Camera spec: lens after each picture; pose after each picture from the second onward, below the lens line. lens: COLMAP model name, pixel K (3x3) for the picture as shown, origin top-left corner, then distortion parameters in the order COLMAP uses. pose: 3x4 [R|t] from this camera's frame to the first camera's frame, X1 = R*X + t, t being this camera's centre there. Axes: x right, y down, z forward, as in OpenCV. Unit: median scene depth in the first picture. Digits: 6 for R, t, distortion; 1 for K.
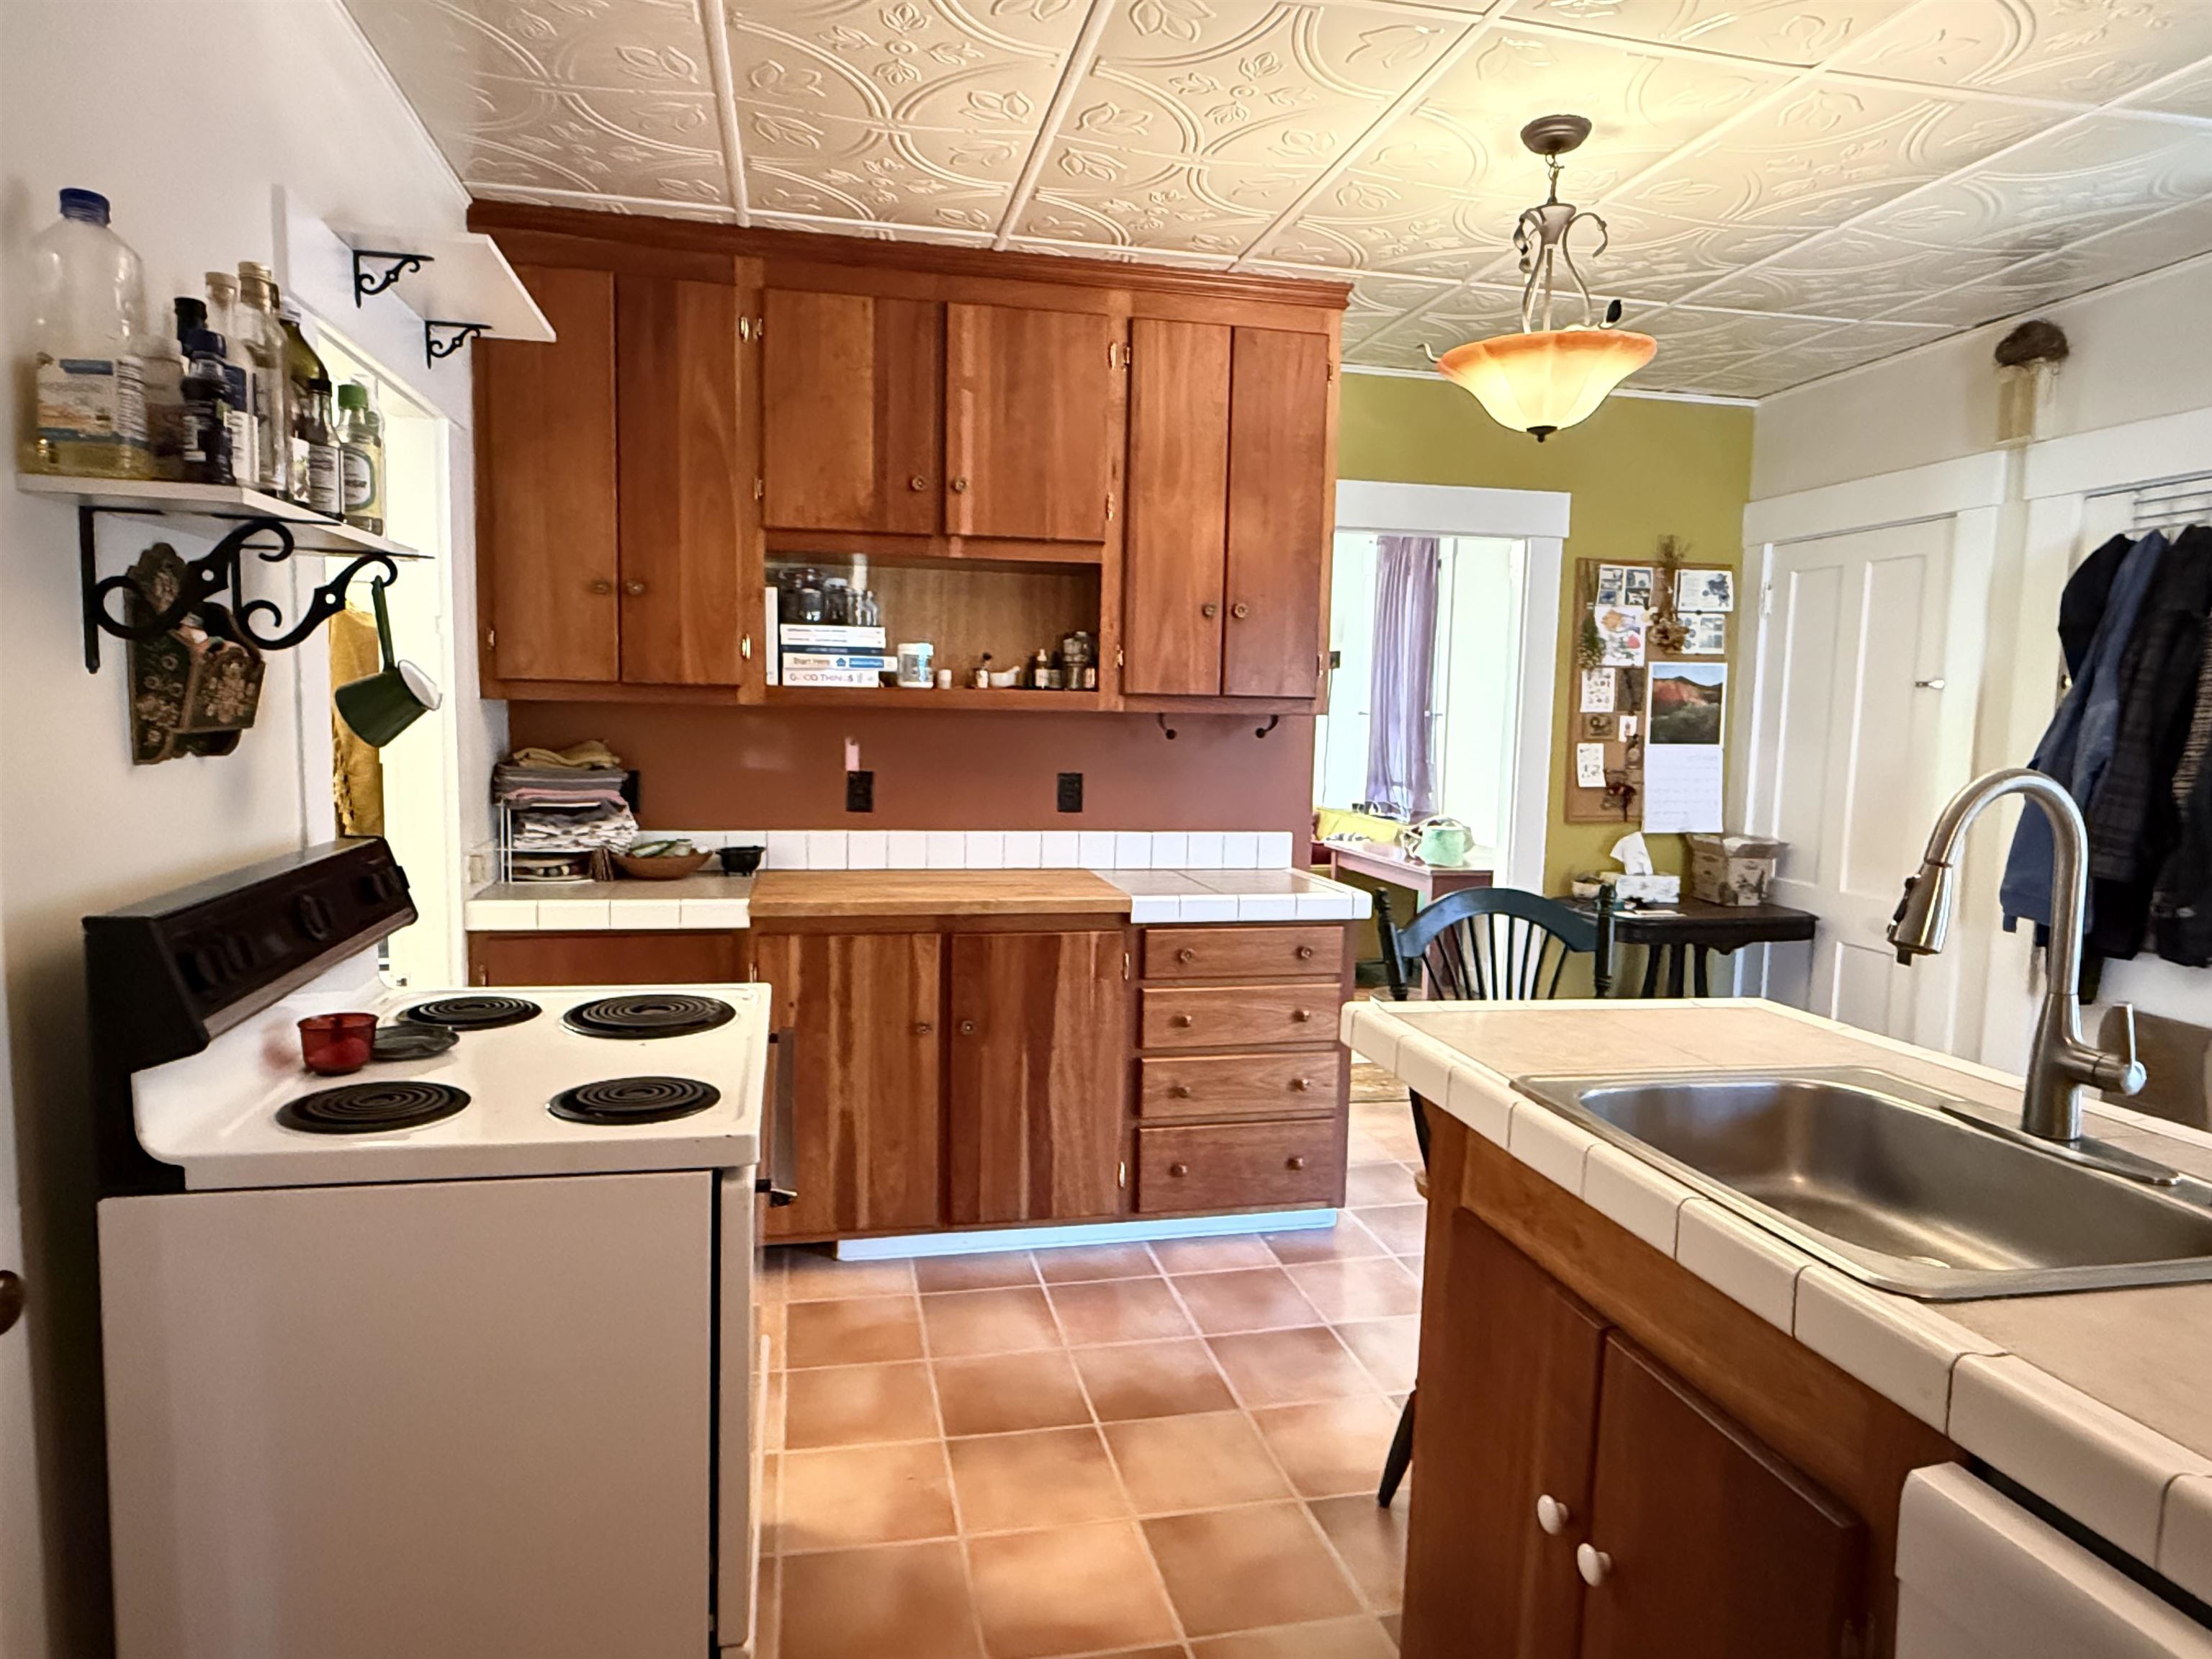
lens RADIAL K [[1298.3, 0, 1106.0], [0, 1298.3, 829.5], [0, 0, 1]] dist [-0.003319, -0.000843]
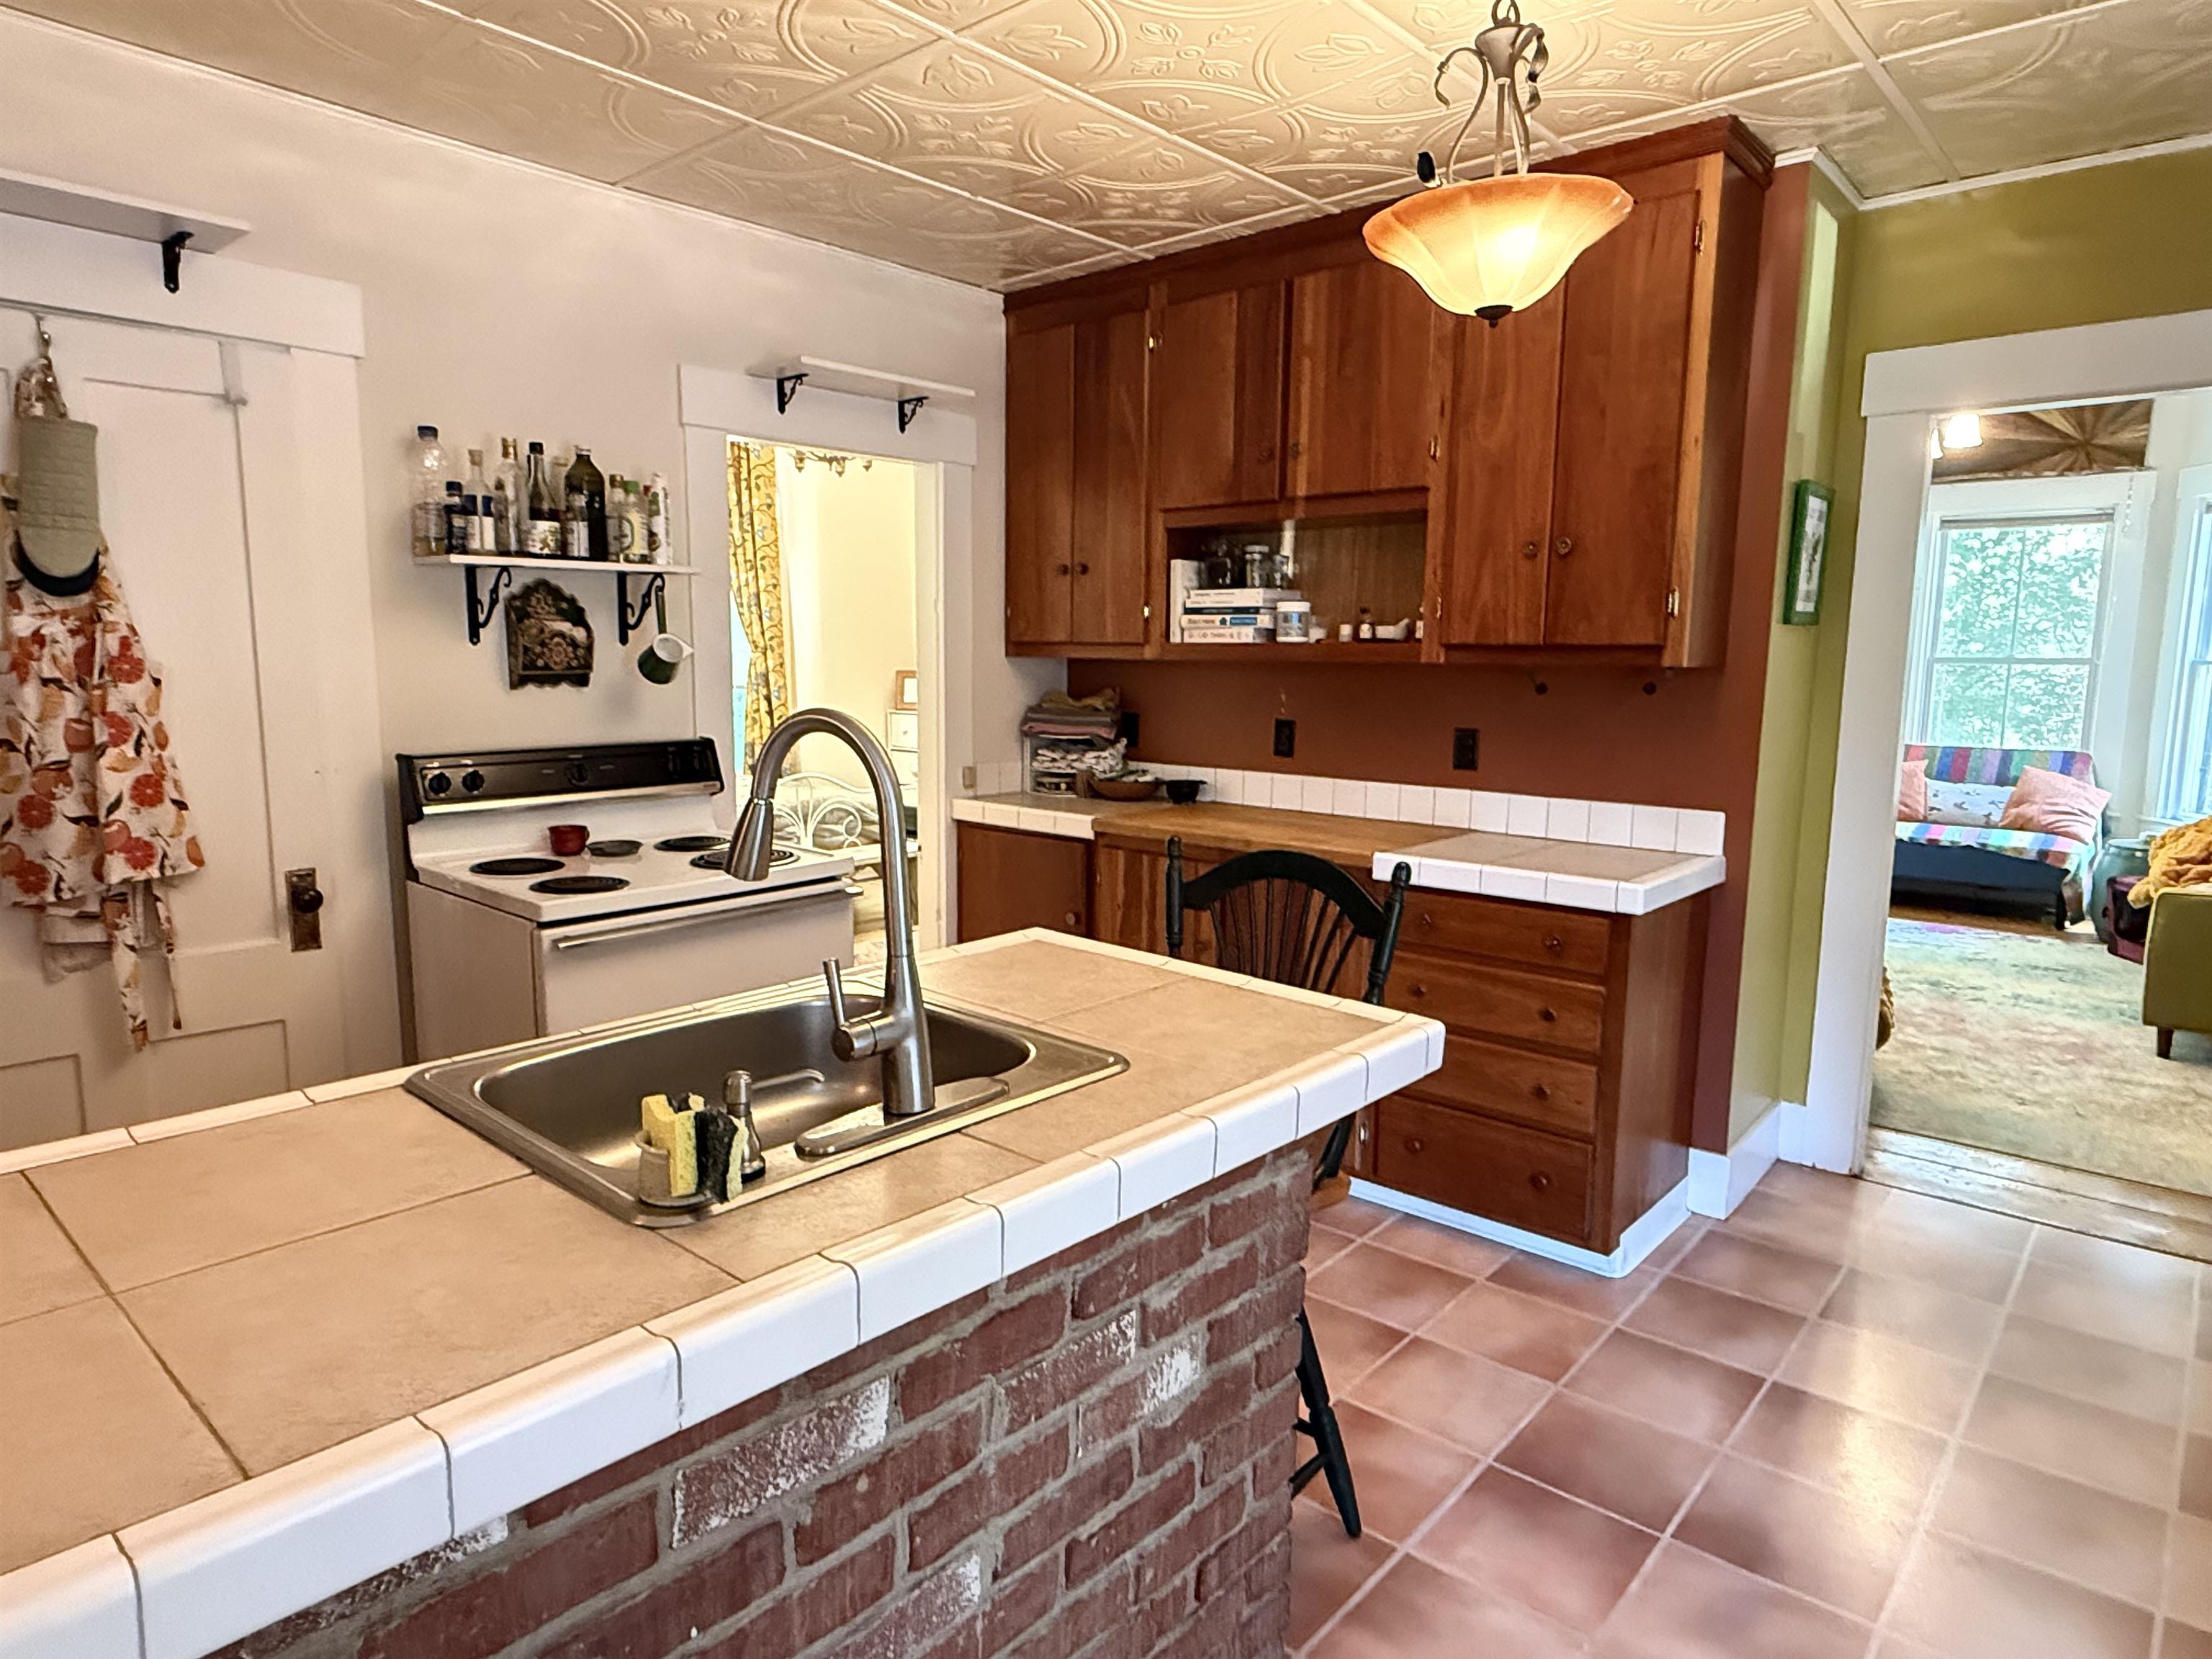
lens RADIAL K [[1309.4, 0, 1106.0], [0, 1309.4, 829.5], [0, 0, 1]] dist [0.000050, 0.001908]
pose [[0.585477, 0.095813, -0.805007, 0.672991], [-0.073555, 0.995174, 0.064951, -0.014622], [0.807346, 0.021185, 0.589699, 0.245646]]
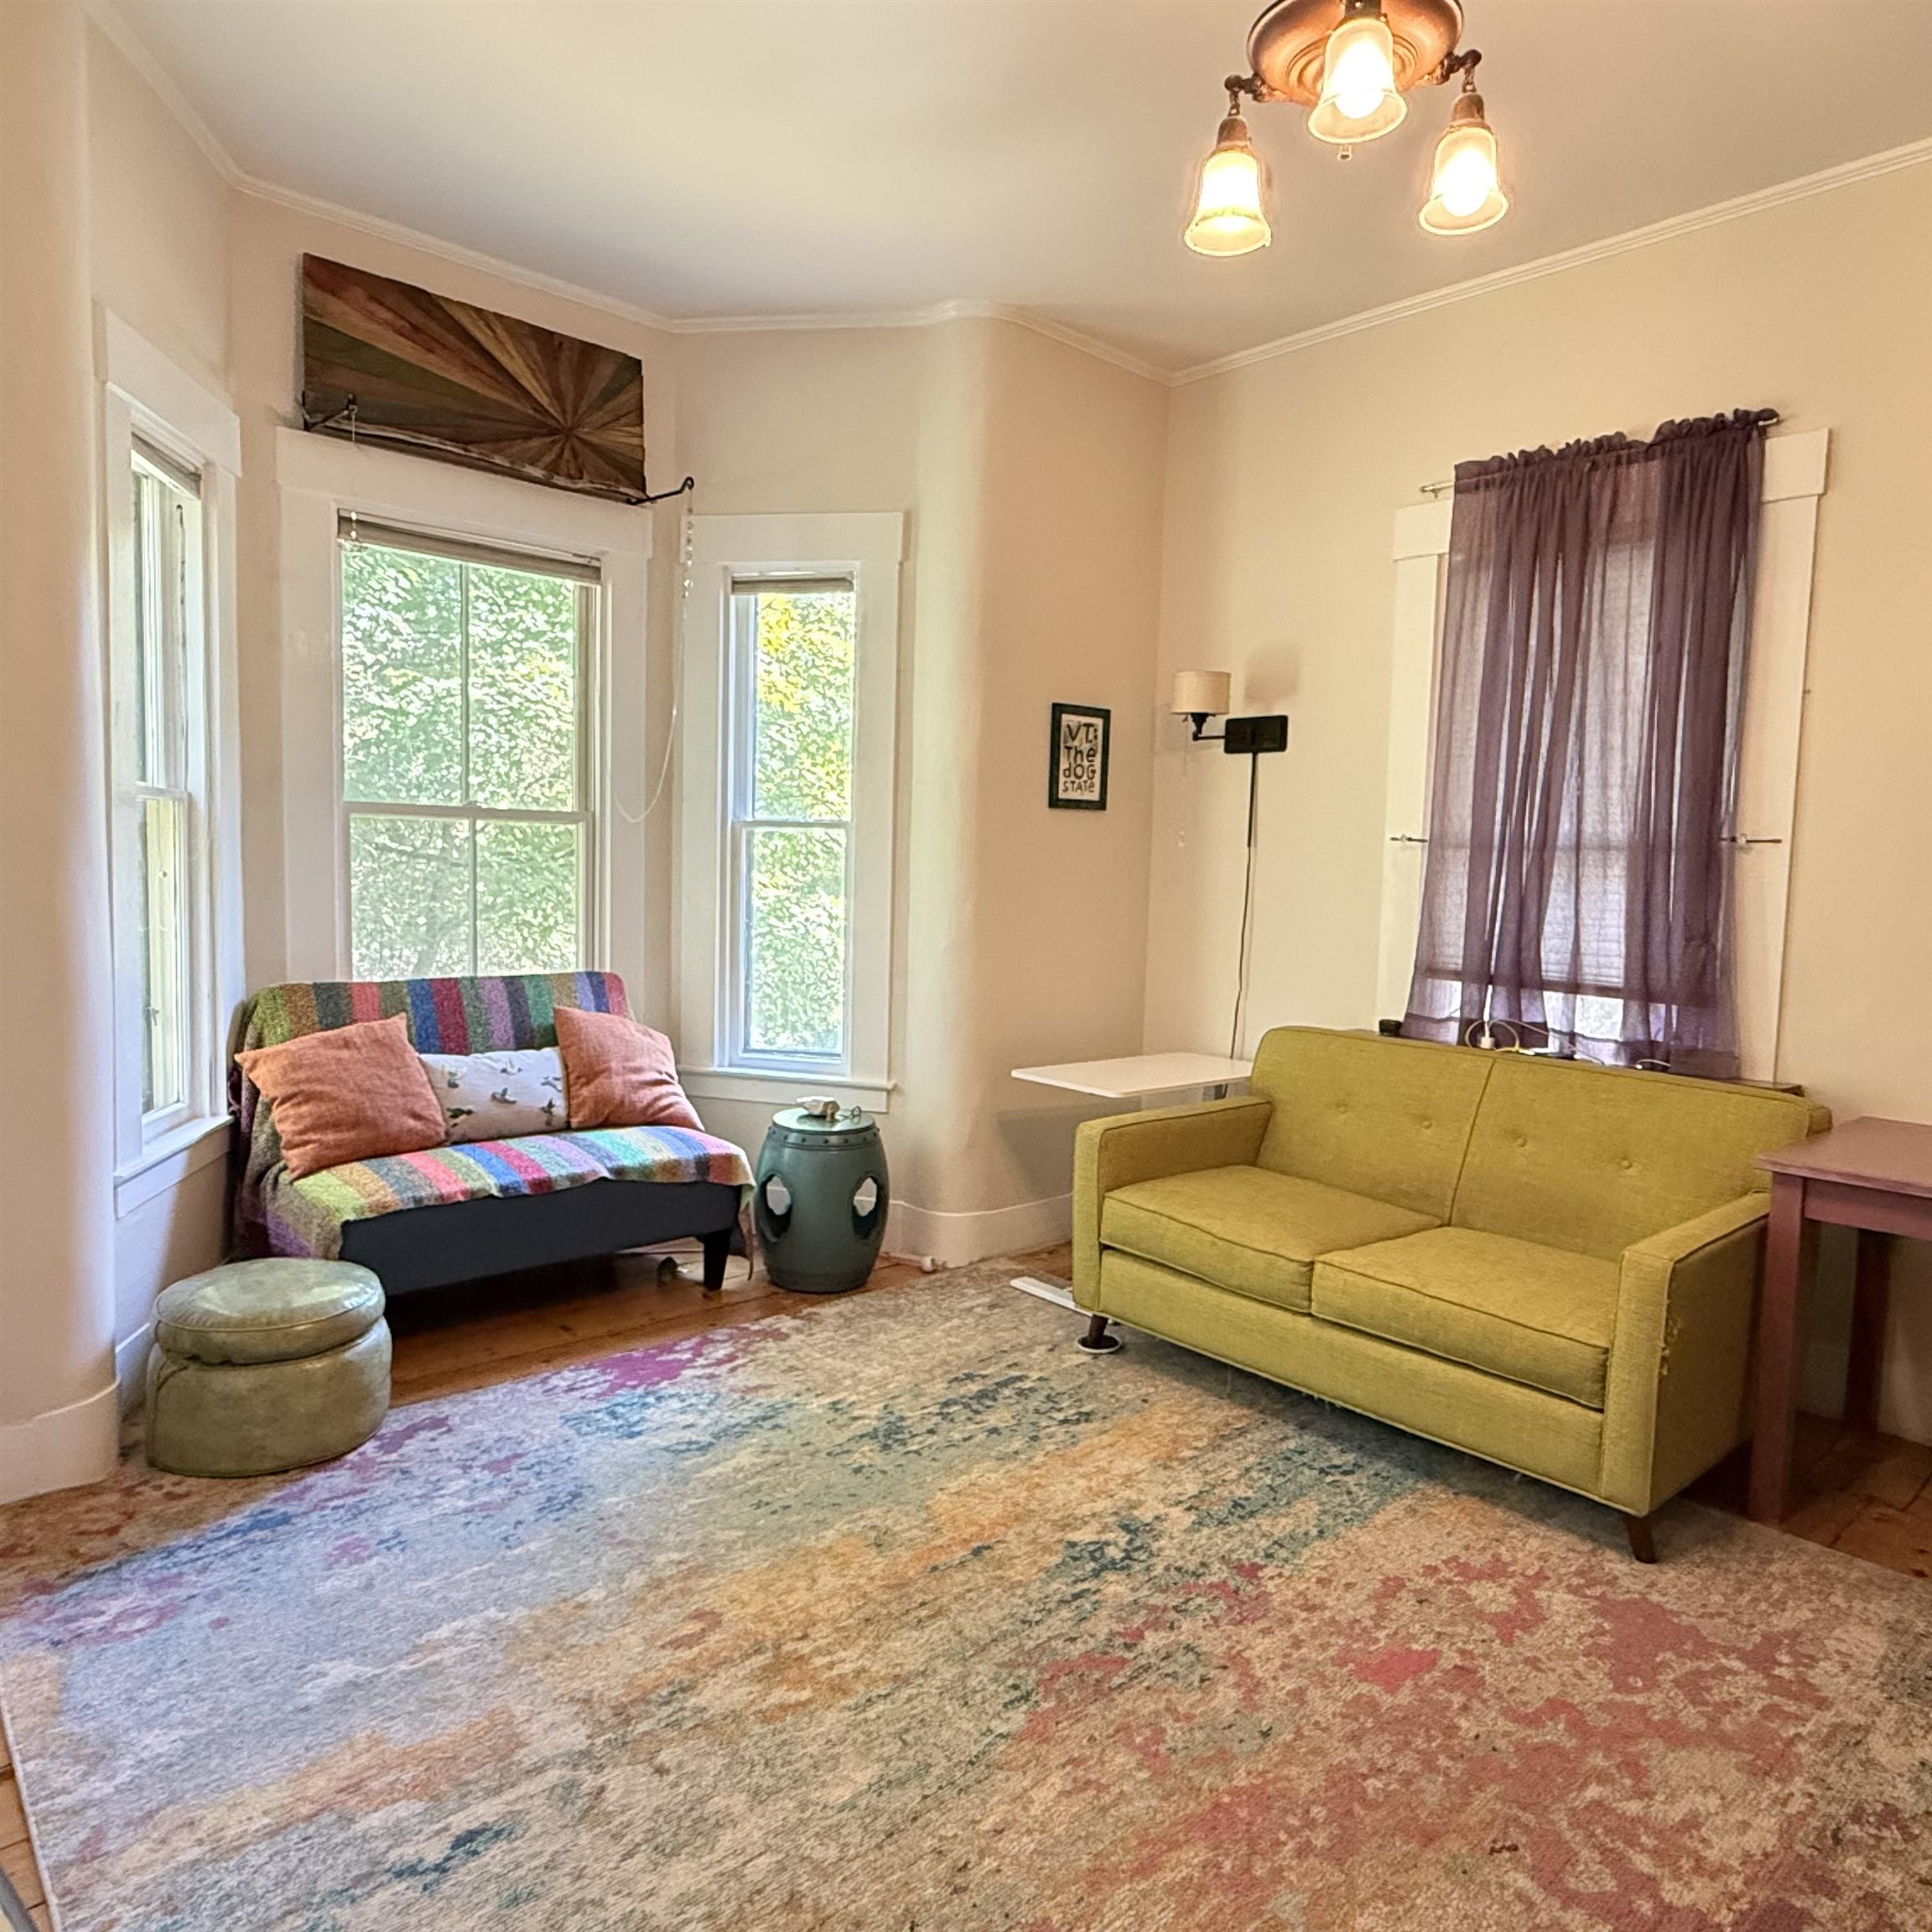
lens RADIAL K [[1304.1, 0, 966.0], [0, 1304.1, 966.0], [0, 0, 1]] dist [-0.000904, -0.000181]
pose [[0.868825, -0.034692, 0.493902, 0.181511], [0.034922, 0.999352, 0.008763, -0.061957], [-0.493886, 0.009635, 0.869473, 0.813674]]
